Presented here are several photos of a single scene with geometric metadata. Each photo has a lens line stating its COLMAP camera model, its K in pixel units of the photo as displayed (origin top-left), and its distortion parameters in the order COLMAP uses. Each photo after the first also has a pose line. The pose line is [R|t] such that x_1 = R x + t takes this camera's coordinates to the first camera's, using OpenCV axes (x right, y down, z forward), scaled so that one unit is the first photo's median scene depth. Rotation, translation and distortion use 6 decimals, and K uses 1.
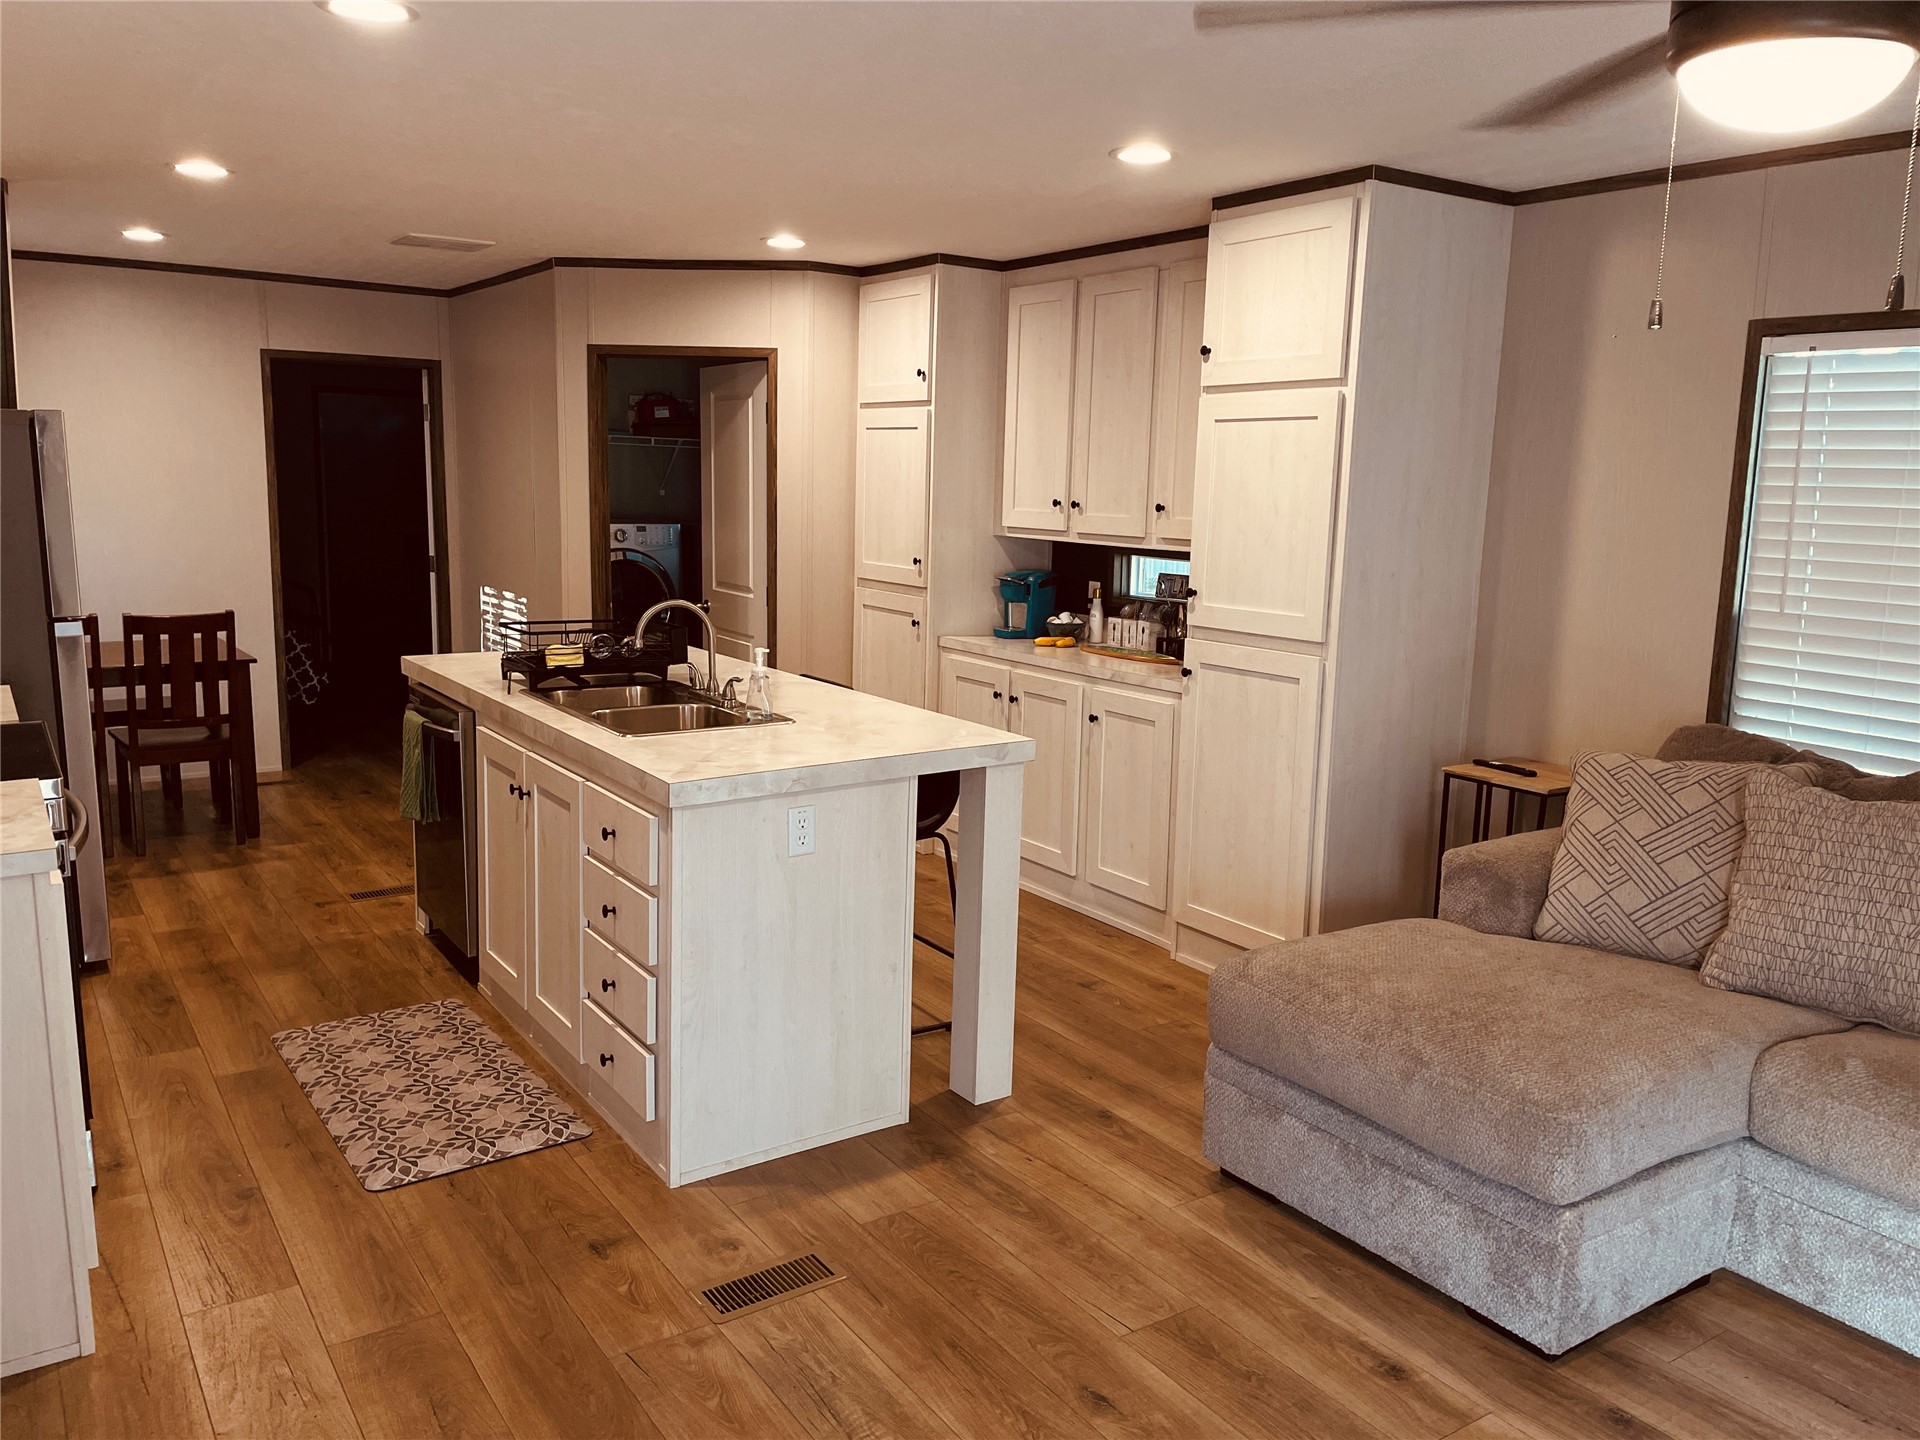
lens RADIAL K [[1446.2, 0, 956.4], [0, 1446.2, 713.0], [0, 0, 1]] dist [0.052159, -0.019273]
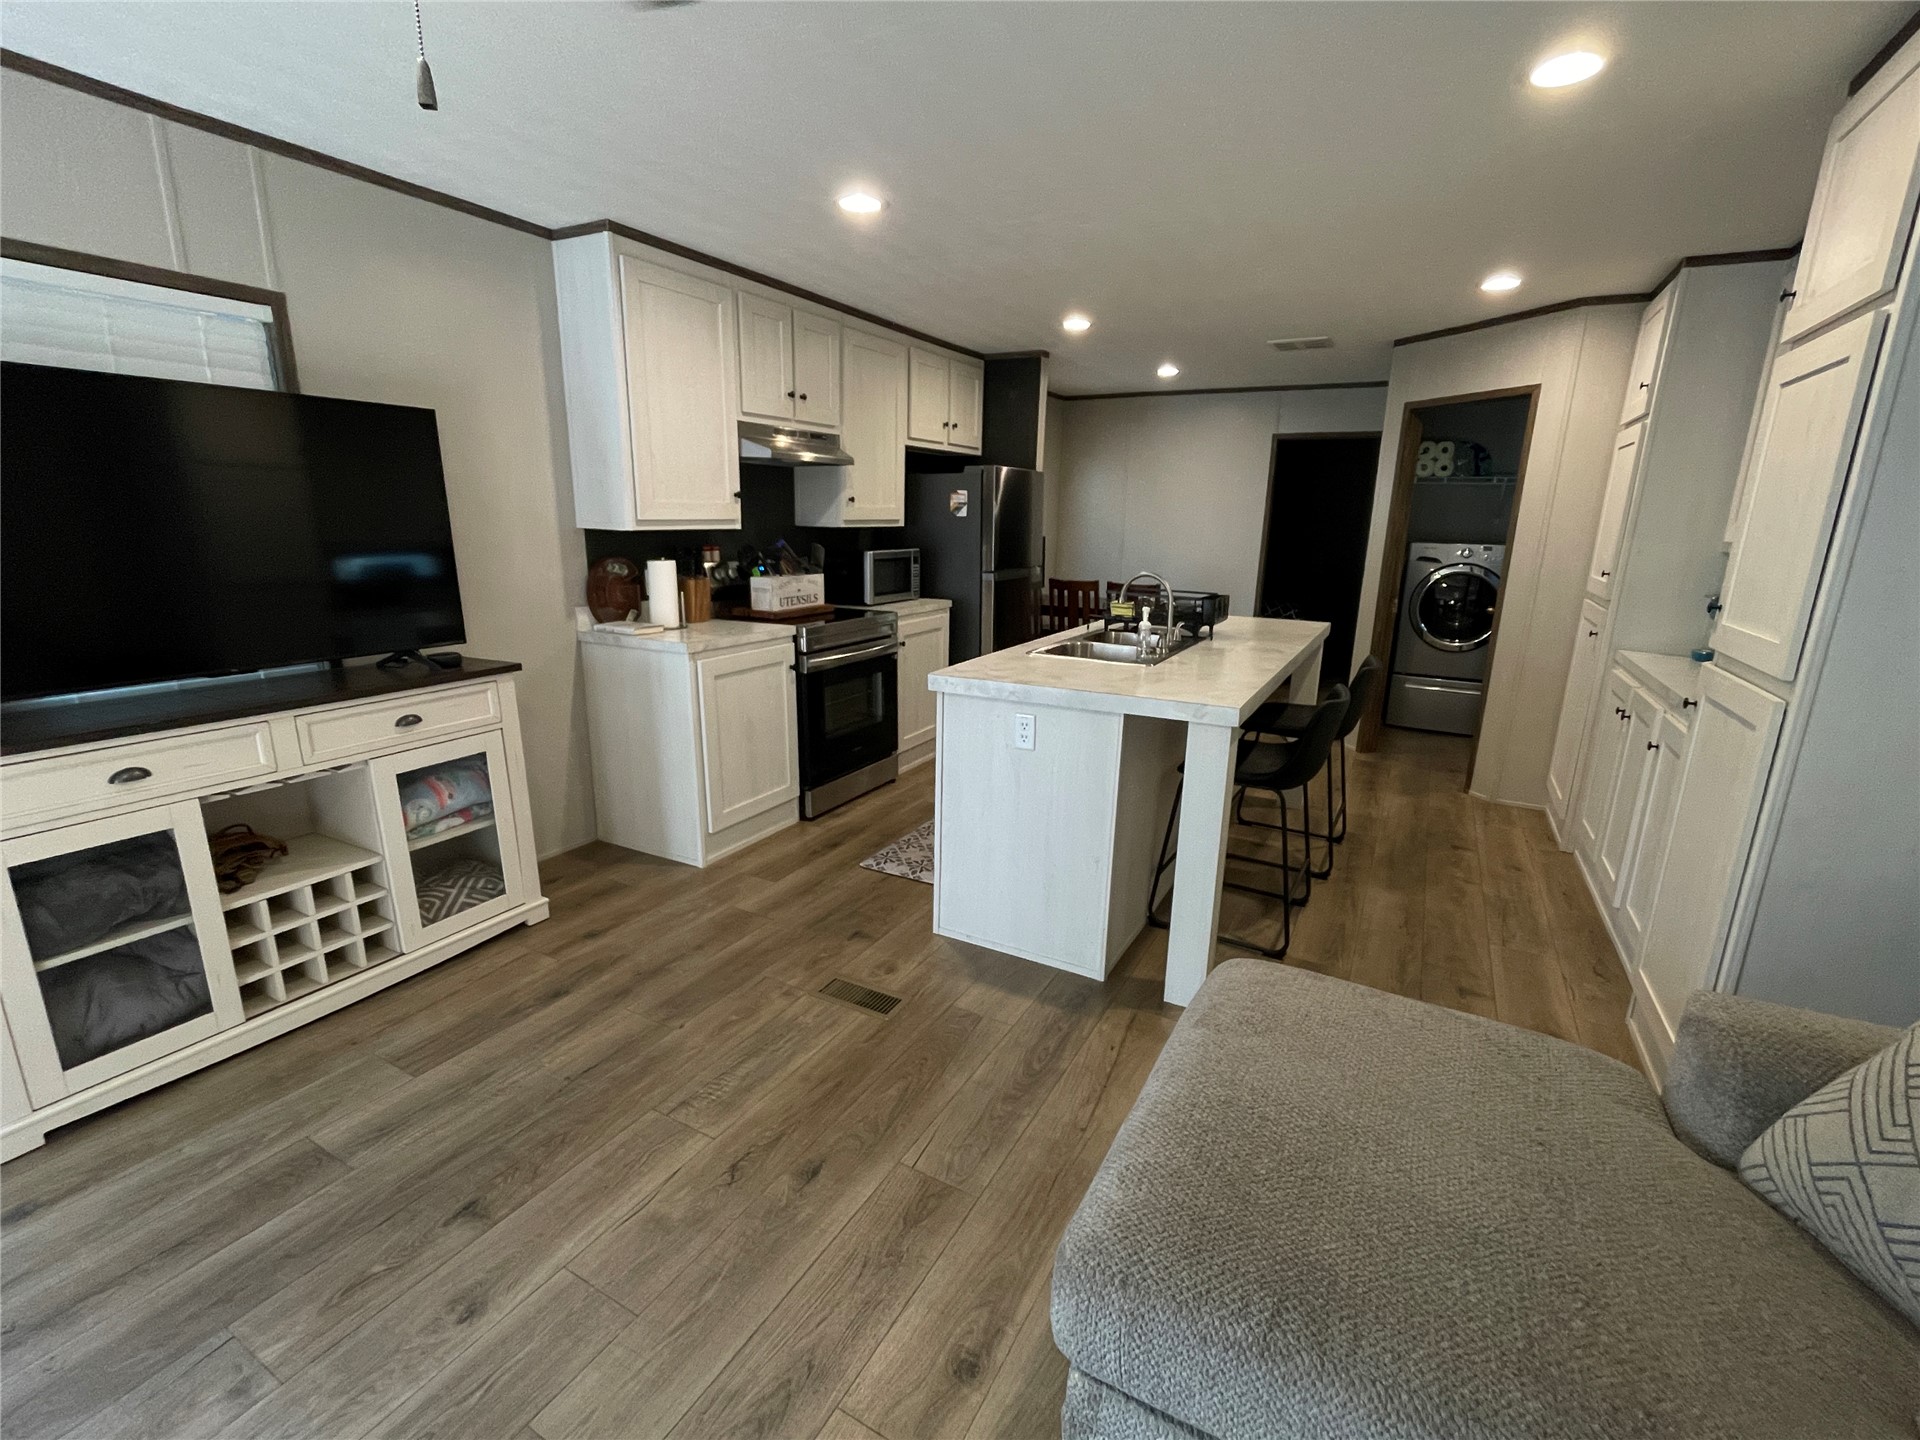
lens RADIAL K [[837.7, 0, 955.6], [0, 837.7, 719.8], [0, 0, 1]] dist [0.001521, -0.000740]
pose [[0.451318, 0.196923, -0.870364, 0.395714], [-0.153264, 0.977959, 0.141794, -0.022963], [0.879103, 0.069402, 0.471552, 0.406878]]
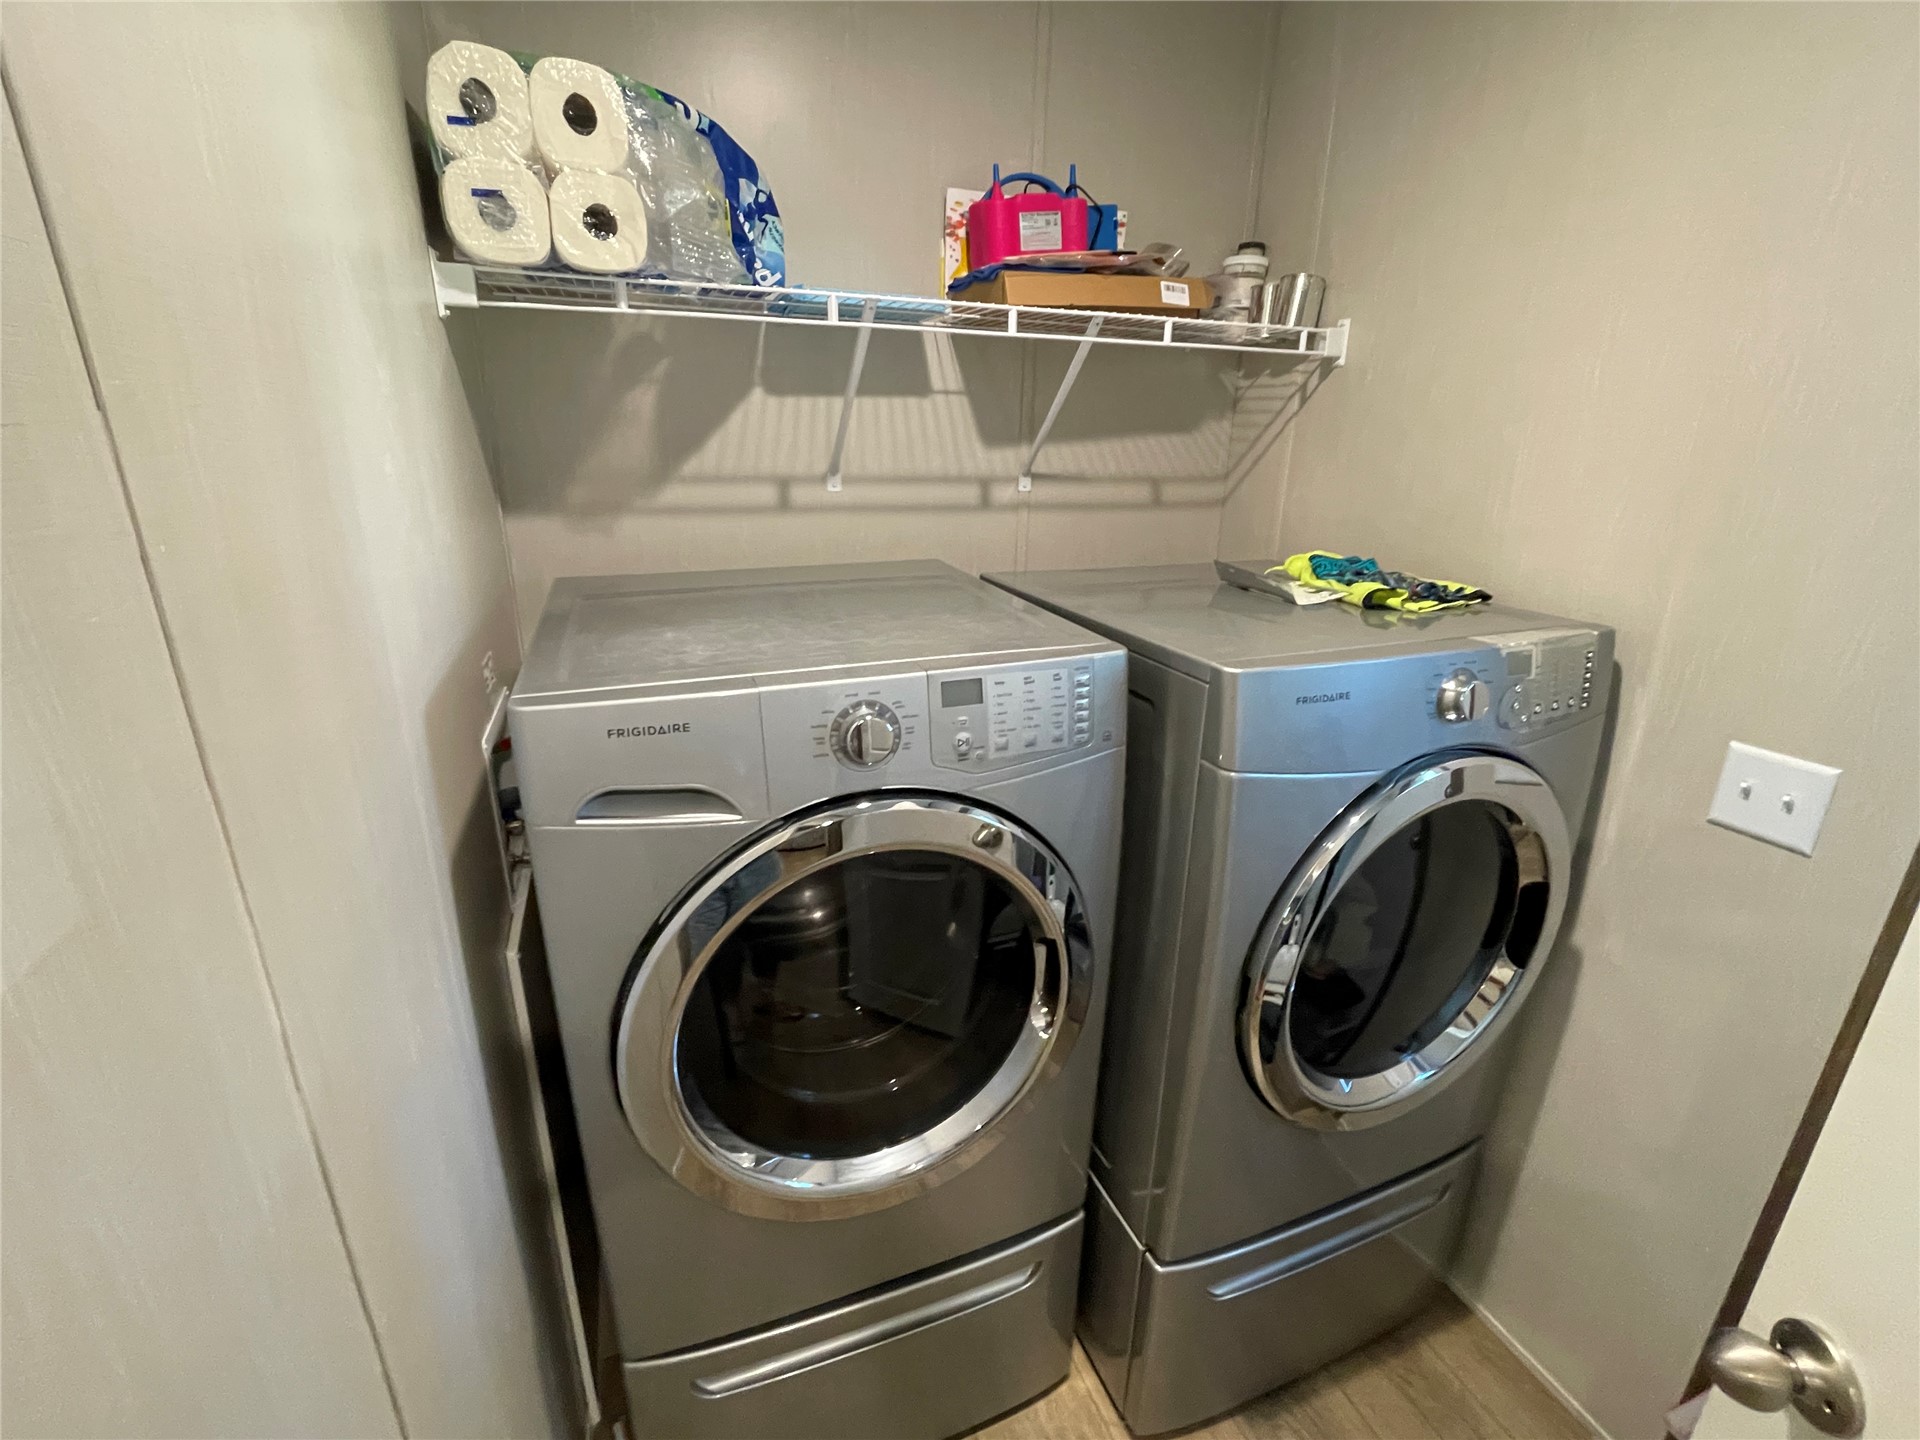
lens RADIAL K [[837.7, 0, 957.5], [0, 837.7, 718.2], [0, 0, 1]] dist [0.001521, -0.000740]
pose [[0.974976, 0.057809, -0.214661, -0.320988], [-0.024515, 0.987668, 0.154635, -0.237597], [0.220953, -0.145503, 0.964370, 1.442959]]
